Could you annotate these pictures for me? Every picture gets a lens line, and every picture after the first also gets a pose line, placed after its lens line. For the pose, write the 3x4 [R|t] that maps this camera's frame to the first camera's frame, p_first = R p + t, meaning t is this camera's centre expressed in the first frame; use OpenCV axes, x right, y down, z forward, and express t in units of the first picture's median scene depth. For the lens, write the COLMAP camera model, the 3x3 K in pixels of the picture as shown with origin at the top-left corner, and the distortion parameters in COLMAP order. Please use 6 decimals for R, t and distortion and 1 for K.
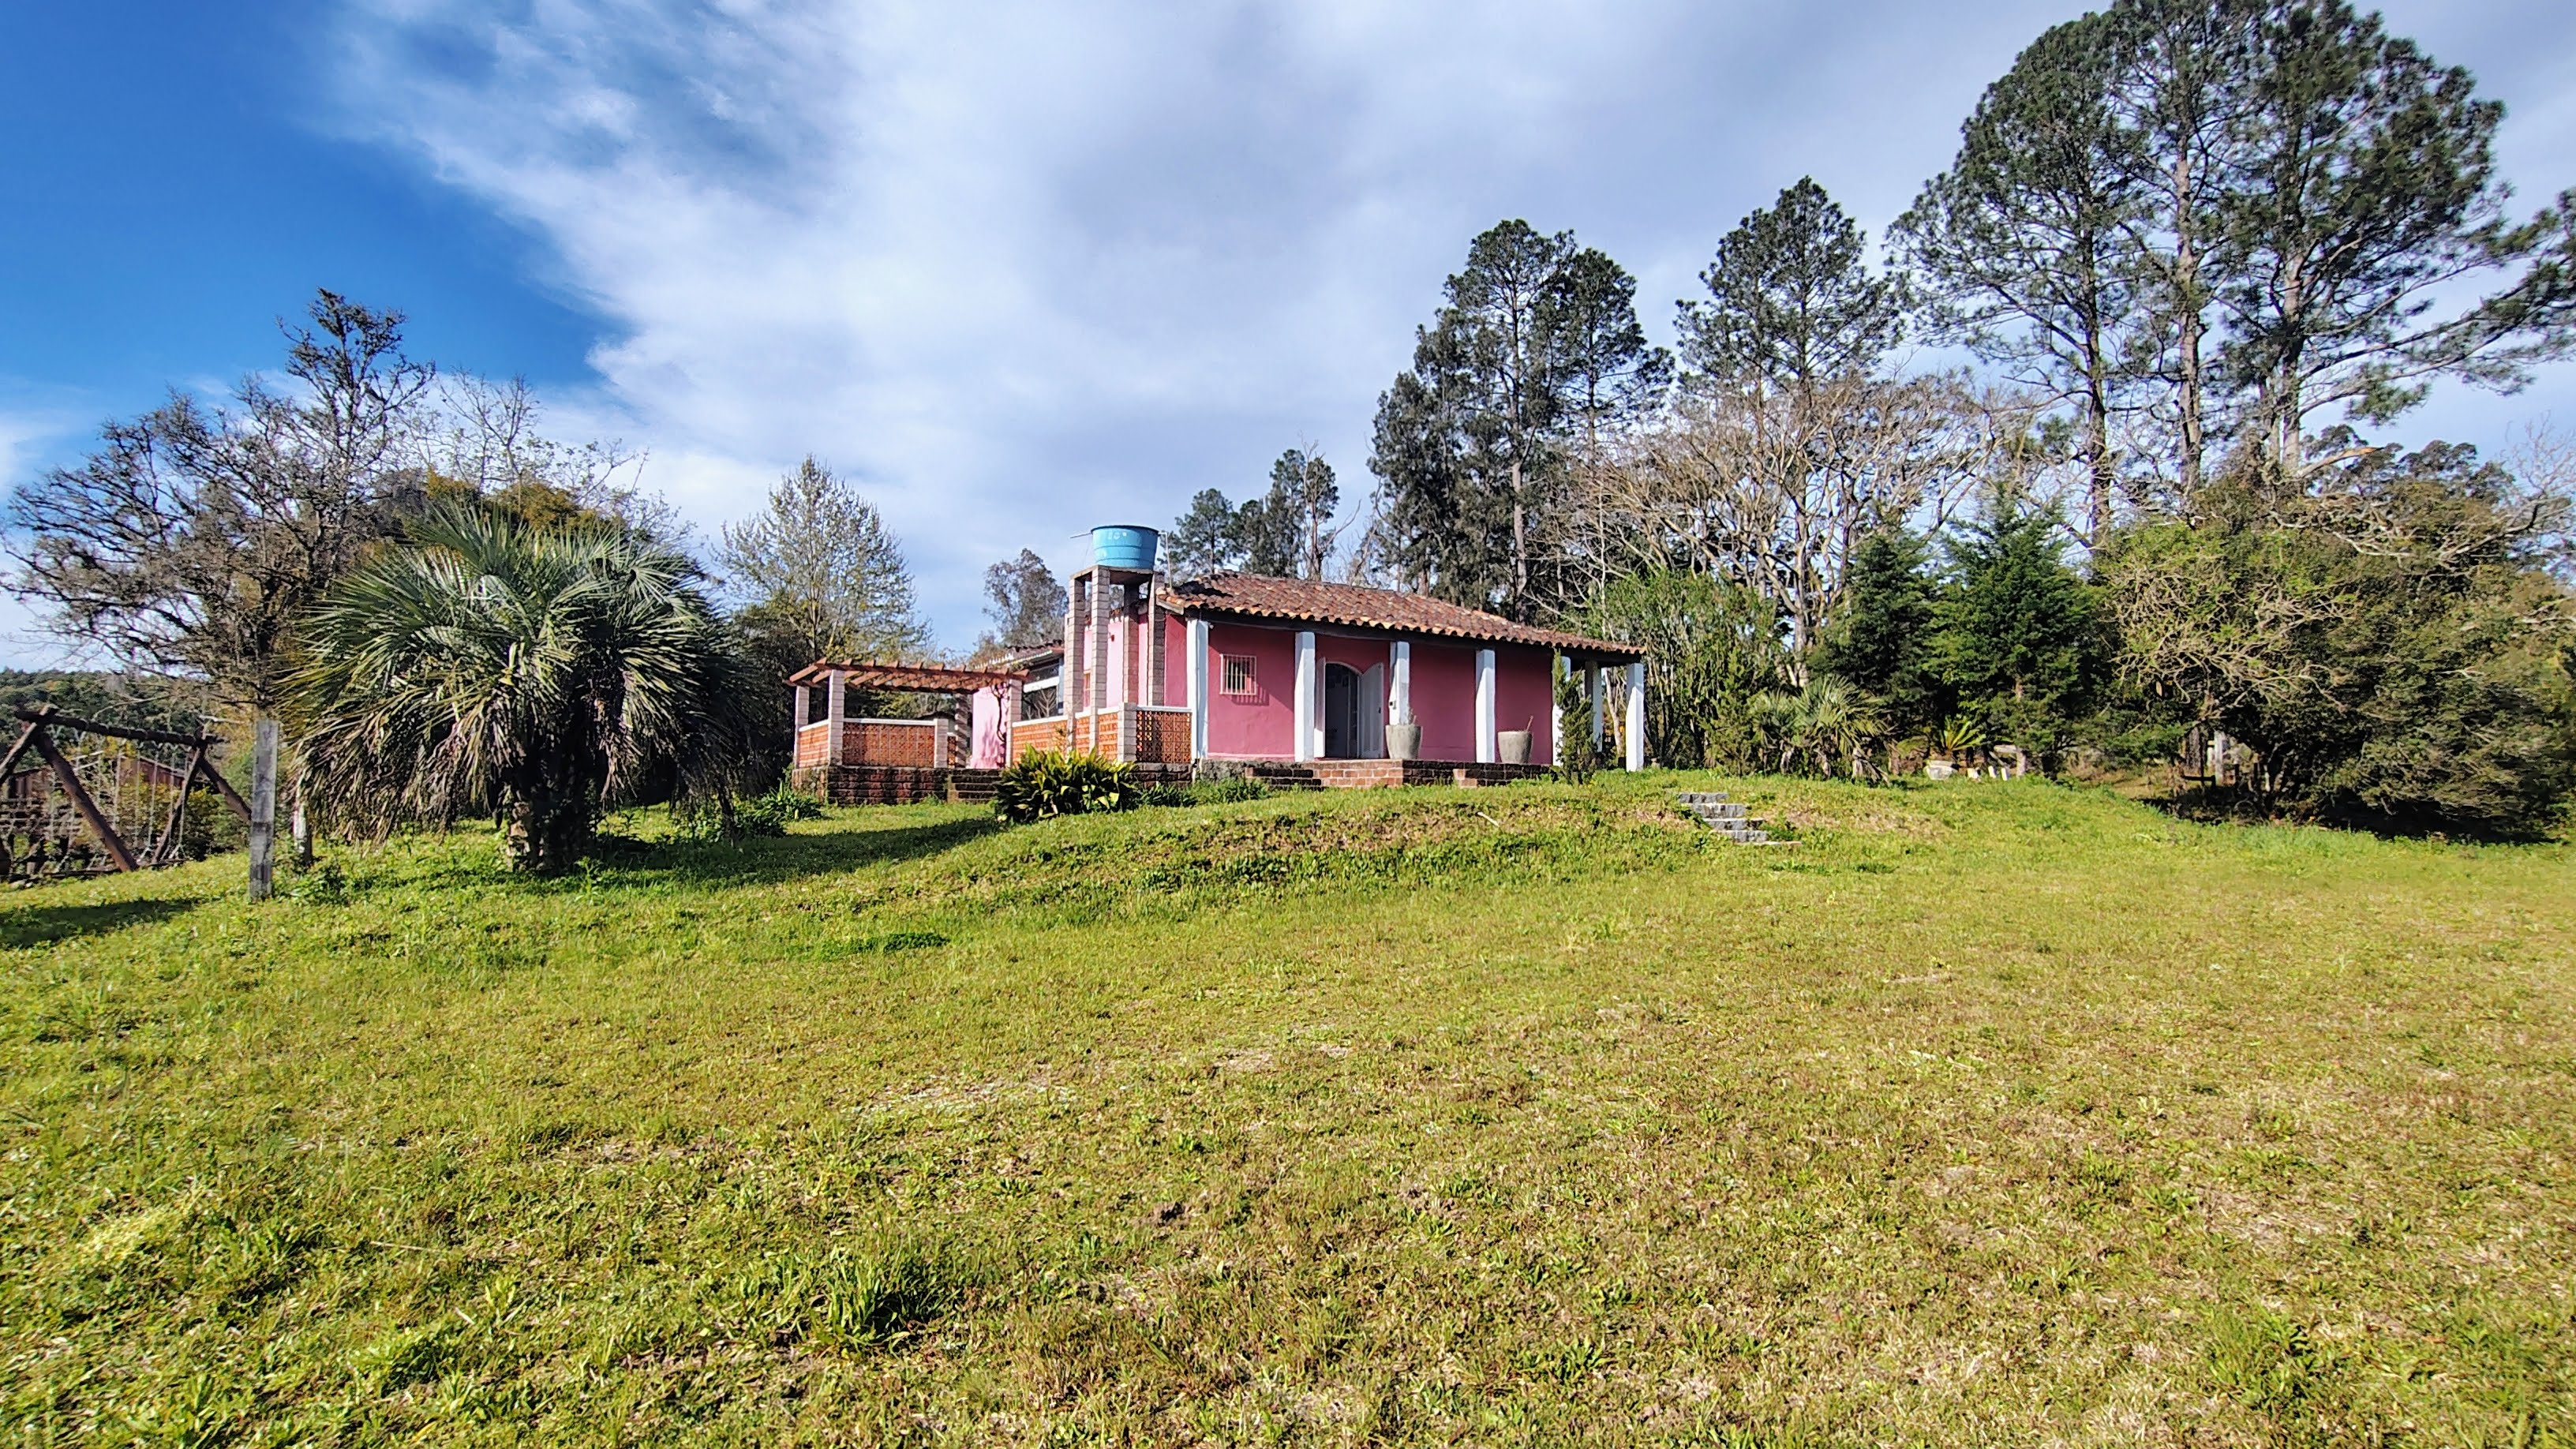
lens RADIAL K [[1185.7, 0, 1294.8], [0, 1185.7, 708.9], [0, 0, 1]] dist [-0.003825, 0.005323]
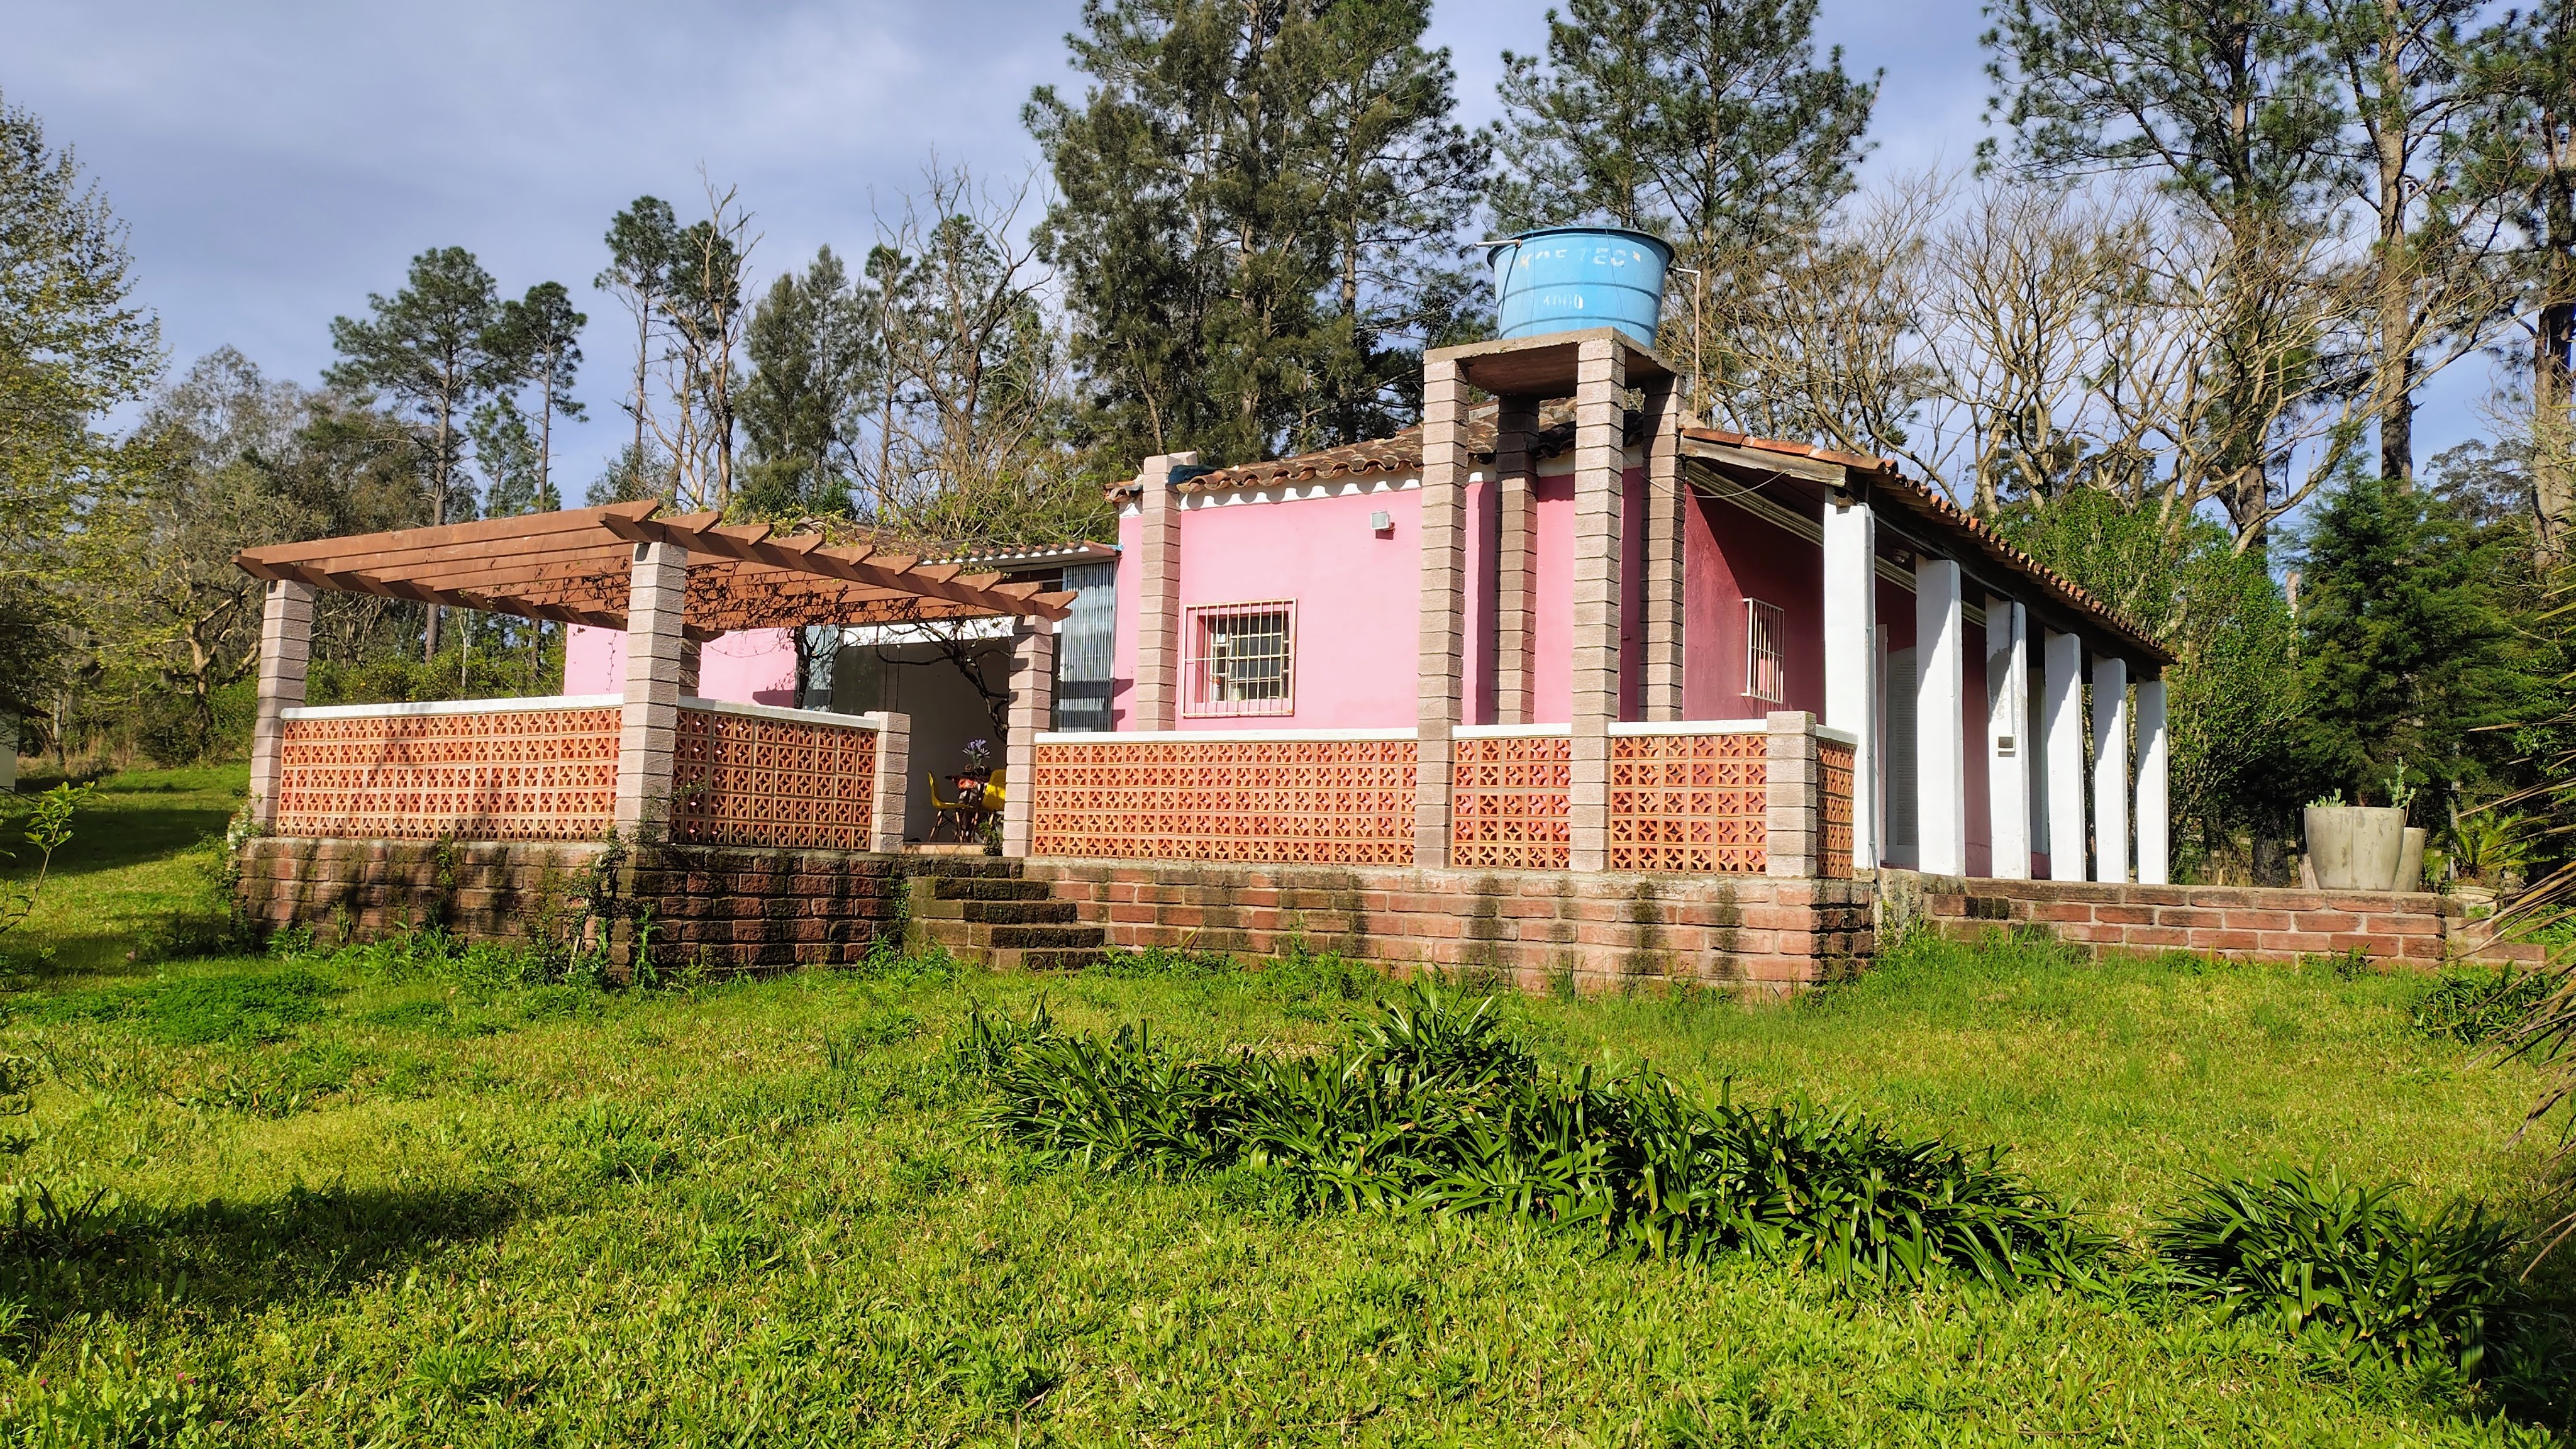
lens RADIAL K [[1965.8, 0, 1282.6], [0, 1965.8, 669.4], [0, 0, 1]] dist [0.126611, -0.195865]
pose [[0.902565, 0.070192, 0.424793, -0.855609], [-0.059227, 0.997483, -0.038983, 0.022482], [-0.426461, 0.010025, 0.904451, 0.826869]]
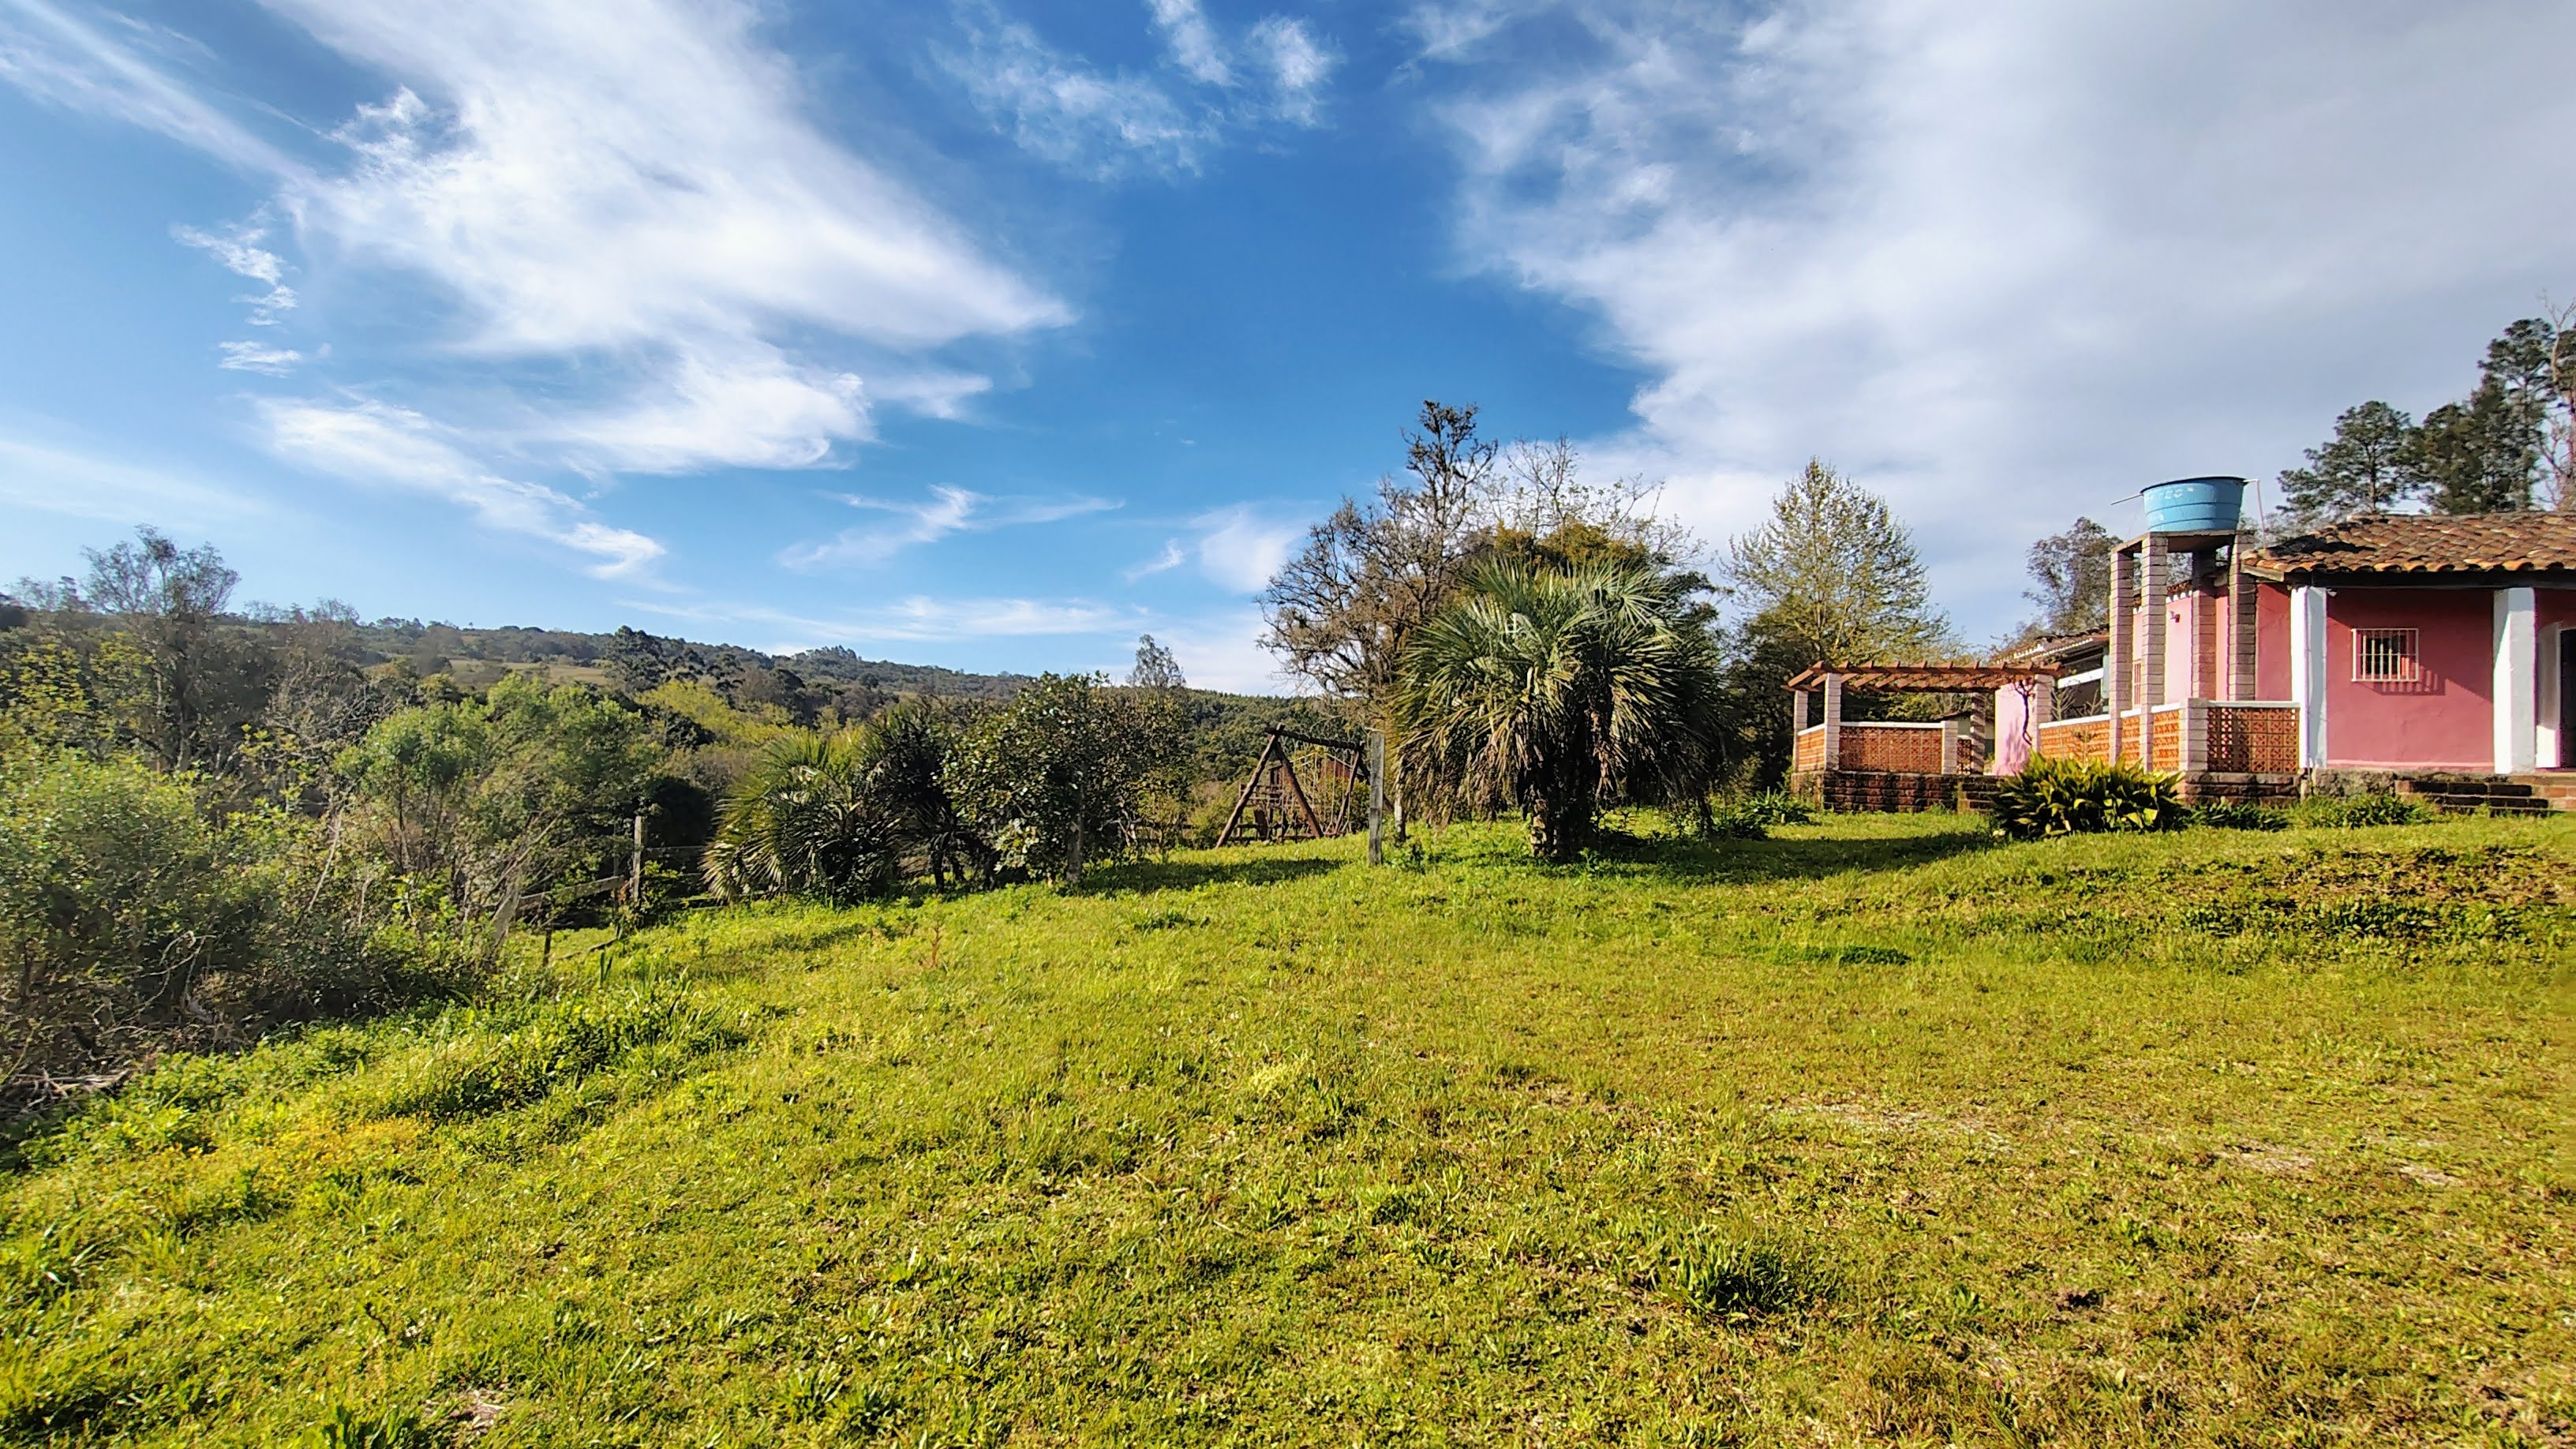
lens RADIAL K [[1185.7, 0, 1294.8], [0, 1185.7, 708.9], [0, 0, 1]] dist [-0.003825, 0.005323]
pose [[0.684884, -0.024380, -0.728244, 0.049087], [0.023132, 0.999664, -0.011712, -0.004159], [0.728285, -0.008824, 0.685218, -0.005454]]
